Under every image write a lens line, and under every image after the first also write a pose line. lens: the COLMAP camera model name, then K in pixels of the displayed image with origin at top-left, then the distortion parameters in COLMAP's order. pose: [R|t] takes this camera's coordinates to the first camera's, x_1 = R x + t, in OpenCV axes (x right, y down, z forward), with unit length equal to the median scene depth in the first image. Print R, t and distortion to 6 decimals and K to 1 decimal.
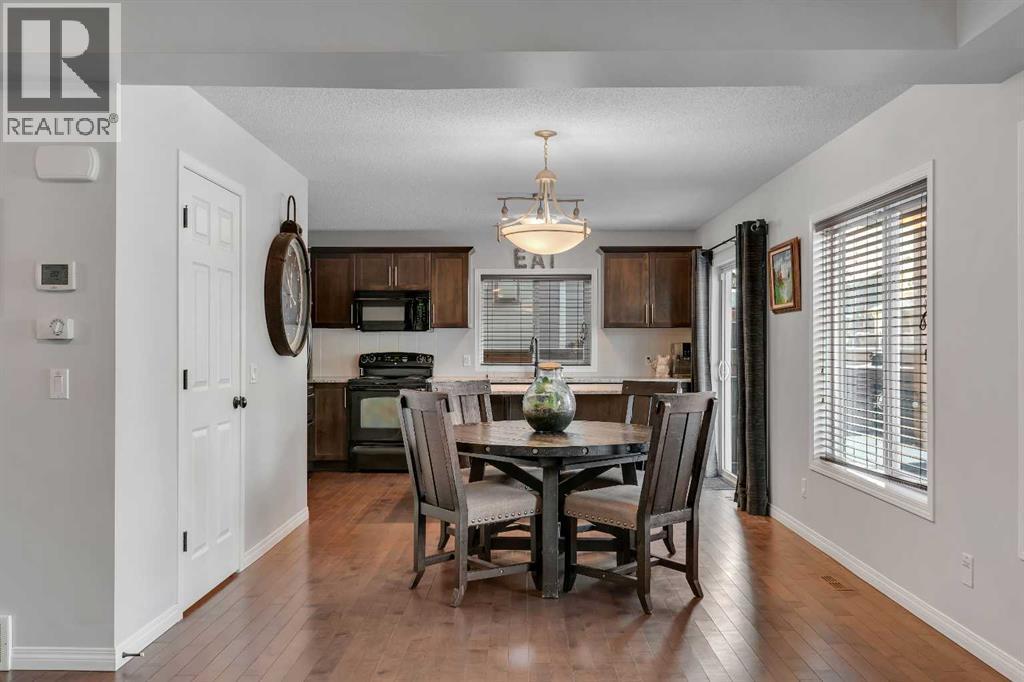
lens RADIAL K [[841.4, 0, 519.6], [0, 841.4, 346.4], [0, 0, 1]] dist [-0.003969, -0.002655]
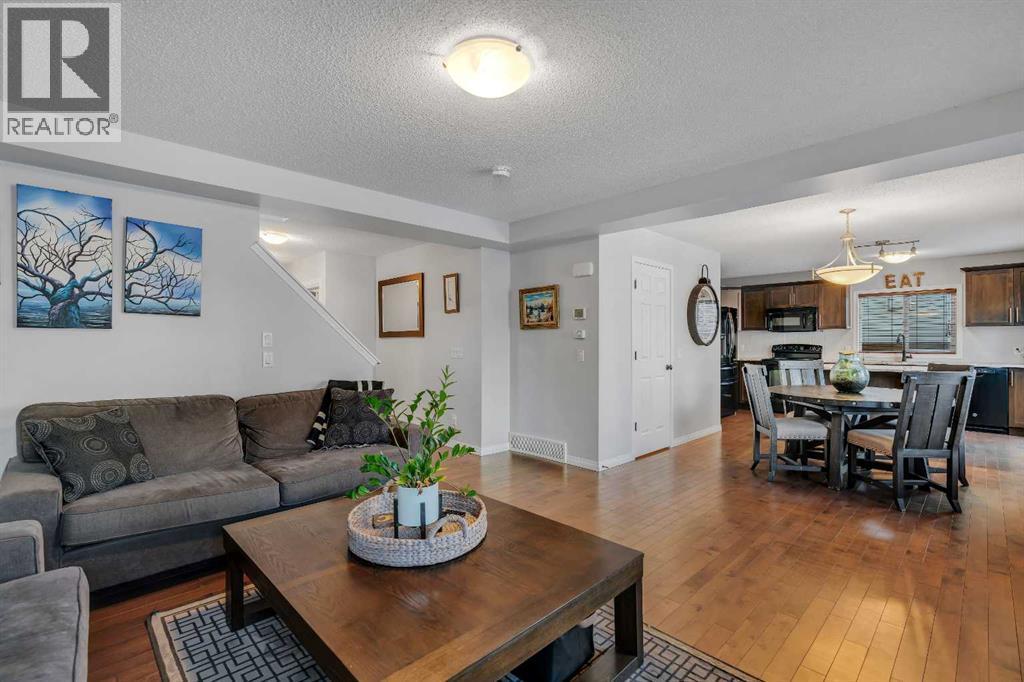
lens RADIAL K [[459.9, 0, 514.2], [0, 459.9, 341.4], [0, 0, 1]] dist [-0.012975, 0.004622]
pose [[0.699590, -0.001717, -0.714542, 0.117633], [0.002553, 0.999997, 0.000097, 0.000095], [0.714540, -0.001892, 0.699592, -0.048509]]
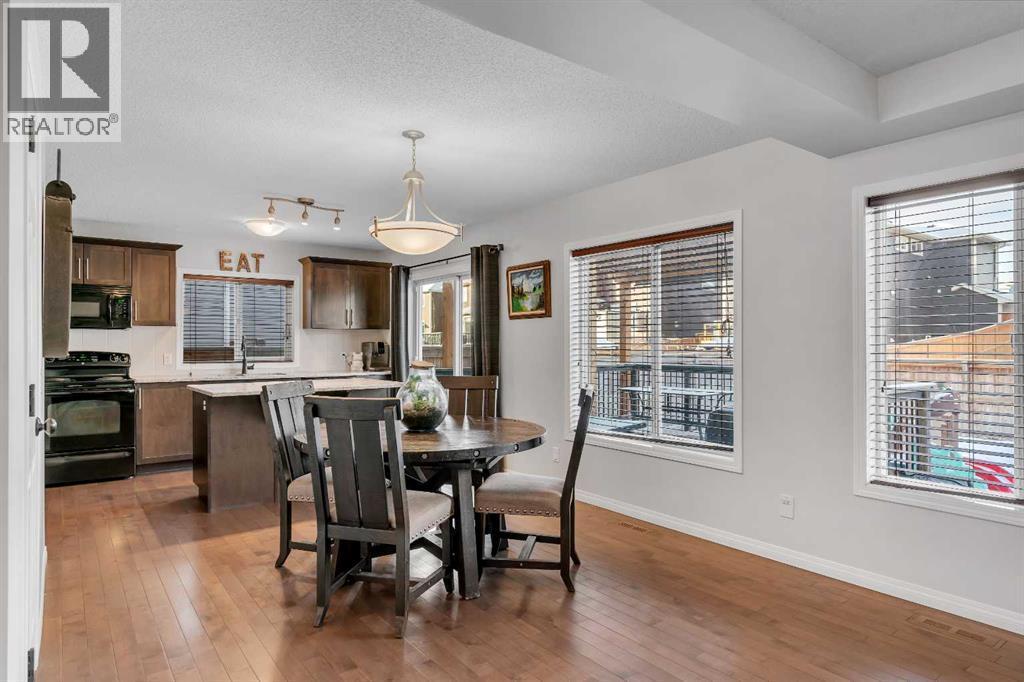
lens RADIAL K [[595.1, 0, 511.4], [0, 595.1, 344.6], [0, 0, 1]] dist [-0.006075, 0.001394]
pose [[0.797189, 0.000214, 0.603730, -0.169744], [-0.000483, 1.000000, 0.000282, -0.000501], [-0.603729, -0.000517, 0.797189, 0.199600]]
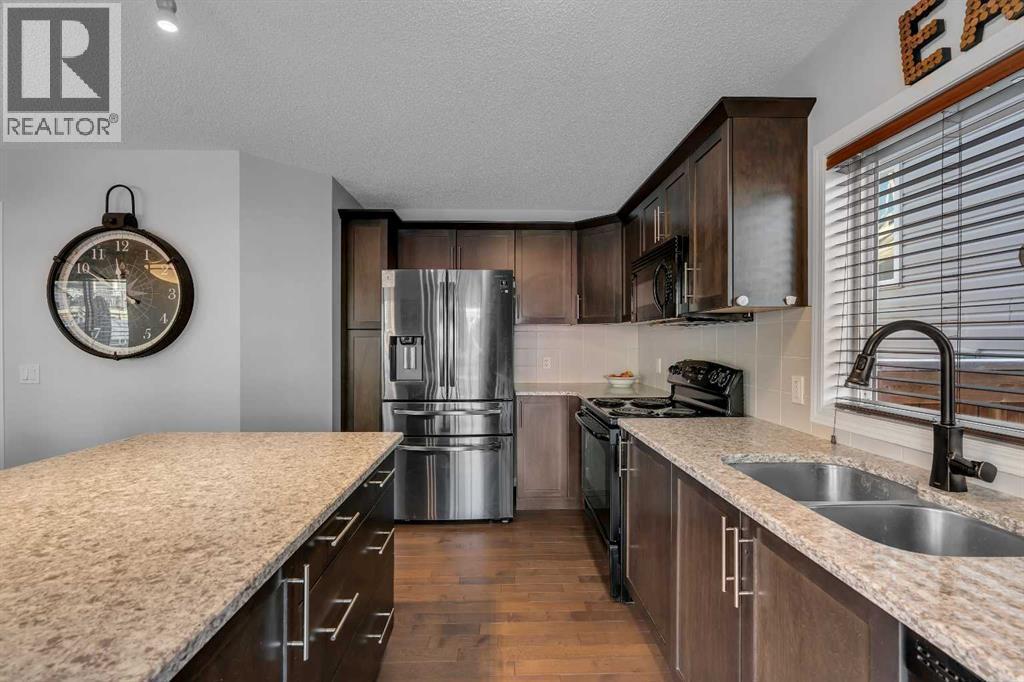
lens RADIAL K [[459.9, 0, 512.0], [0, 459.9, 343.5], [0, 0, 1]] dist [-0.012975, 0.004622]
pose [[0.028365, 0.003745, -0.999591, 0.152529], [-0.000733, 0.999993, 0.003726, -0.005294], [0.999597, 0.000627, 0.028368, 0.895021]]
